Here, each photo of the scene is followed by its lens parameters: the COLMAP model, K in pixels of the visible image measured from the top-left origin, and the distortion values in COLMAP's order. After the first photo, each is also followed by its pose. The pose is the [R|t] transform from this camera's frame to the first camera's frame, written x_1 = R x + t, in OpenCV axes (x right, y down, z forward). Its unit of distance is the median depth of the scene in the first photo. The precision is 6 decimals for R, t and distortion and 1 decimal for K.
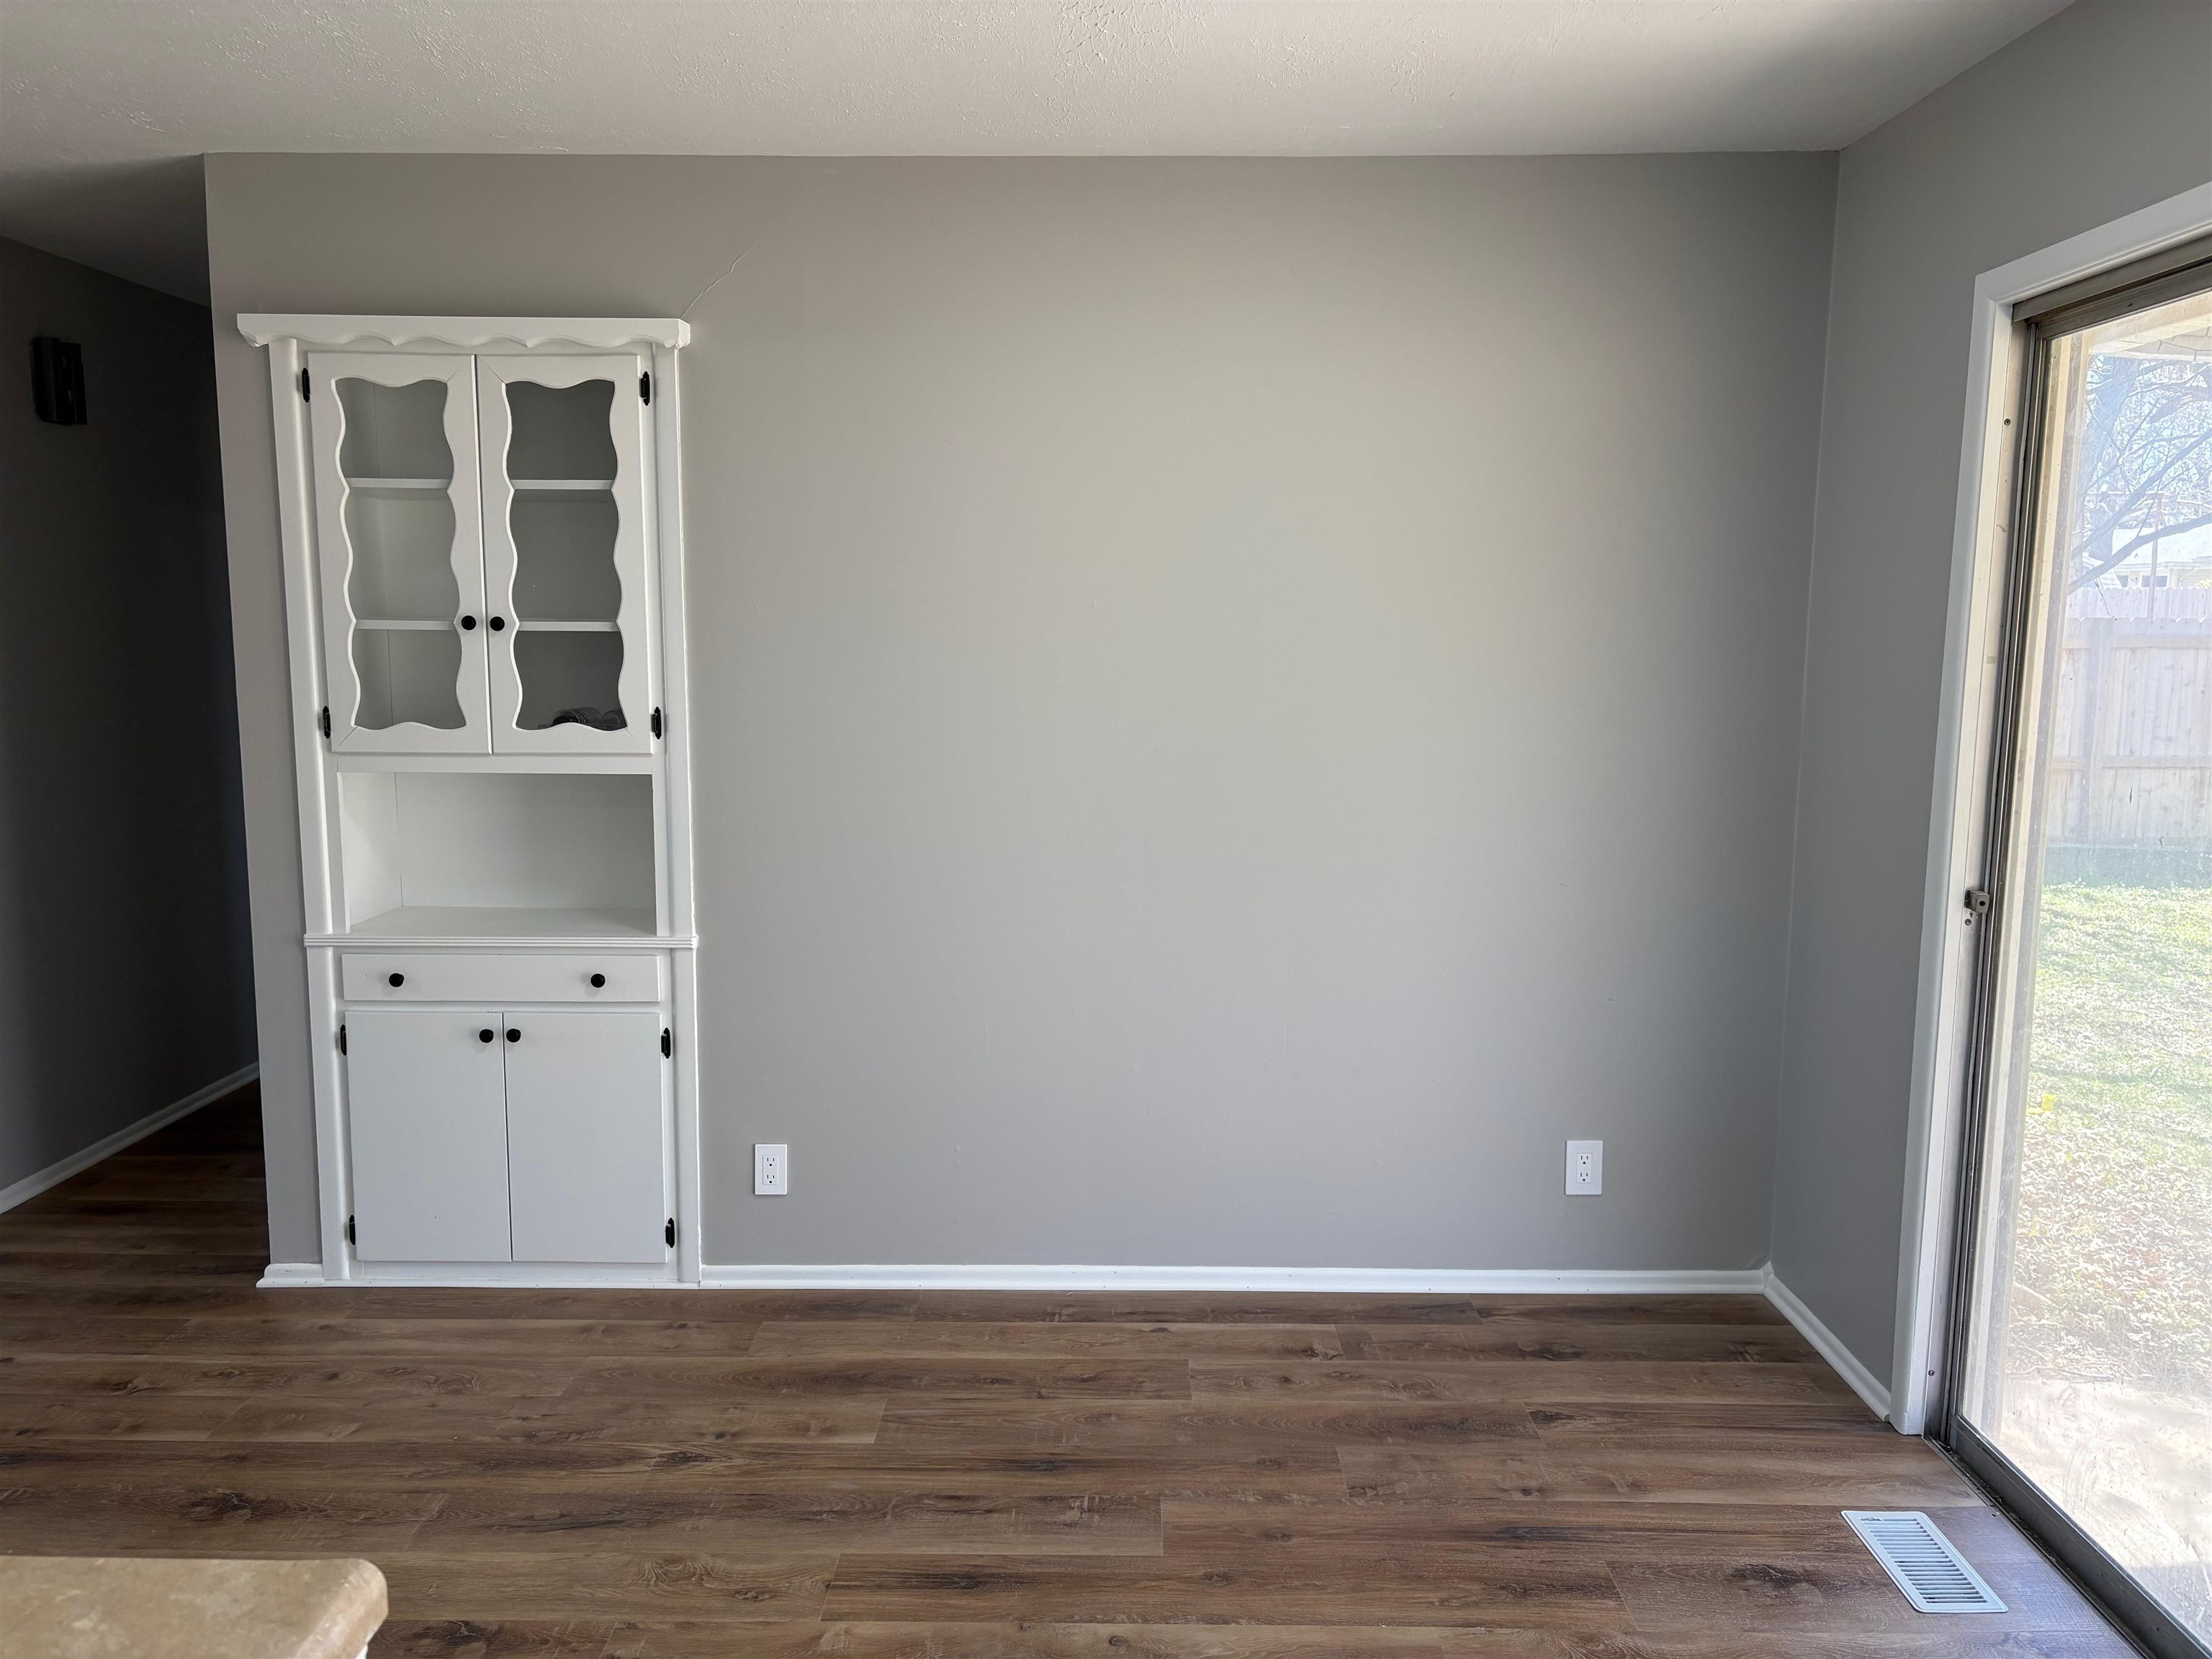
lens RADIAL K [[1661.2, 0, 1090.7], [0, 1661.2, 835.3], [0, 0, 1]] dist [0.051413, -0.053325]
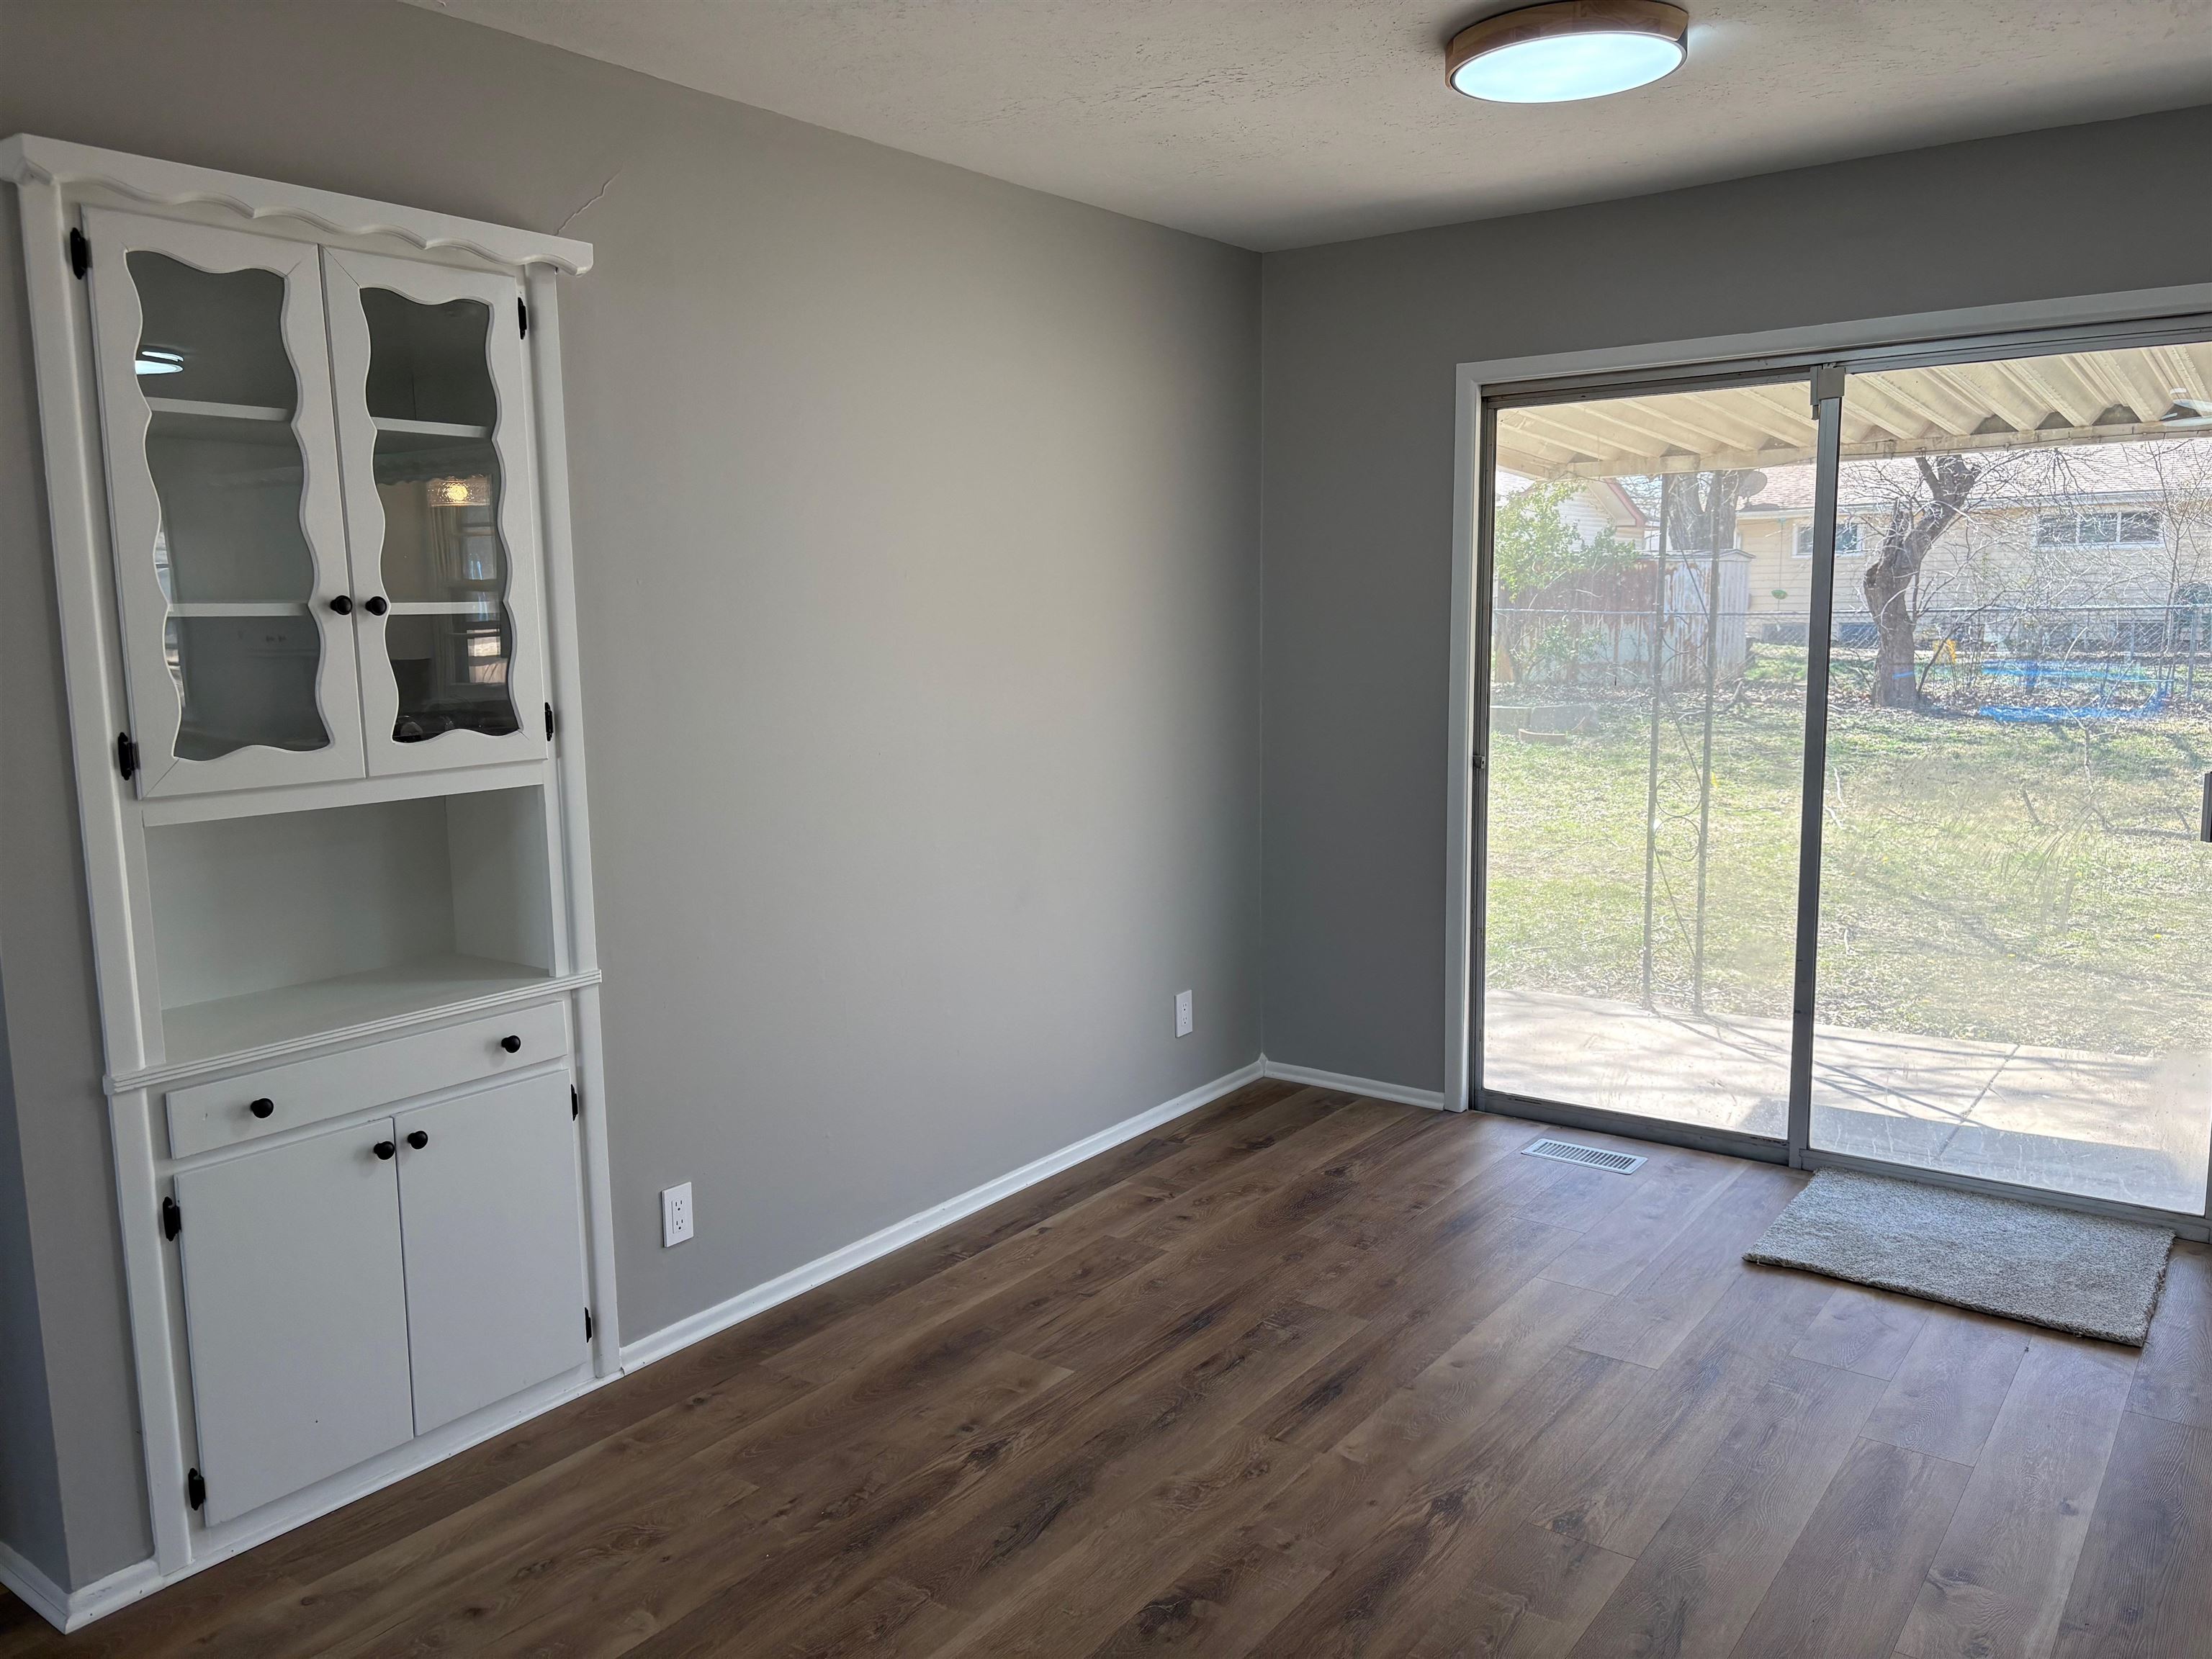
lens RADIAL K [[1661.2, 0, 1106.7], [0, 1661.2, 830.2], [0, 0, 1]] dist [0.051413, -0.053325]
pose [[0.588151, -0.125478, 0.798958, -0.786150], [0.121456, 0.990391, 0.066134, -0.035785], [-0.799579, 0.058141, 0.597739, 0.286654]]
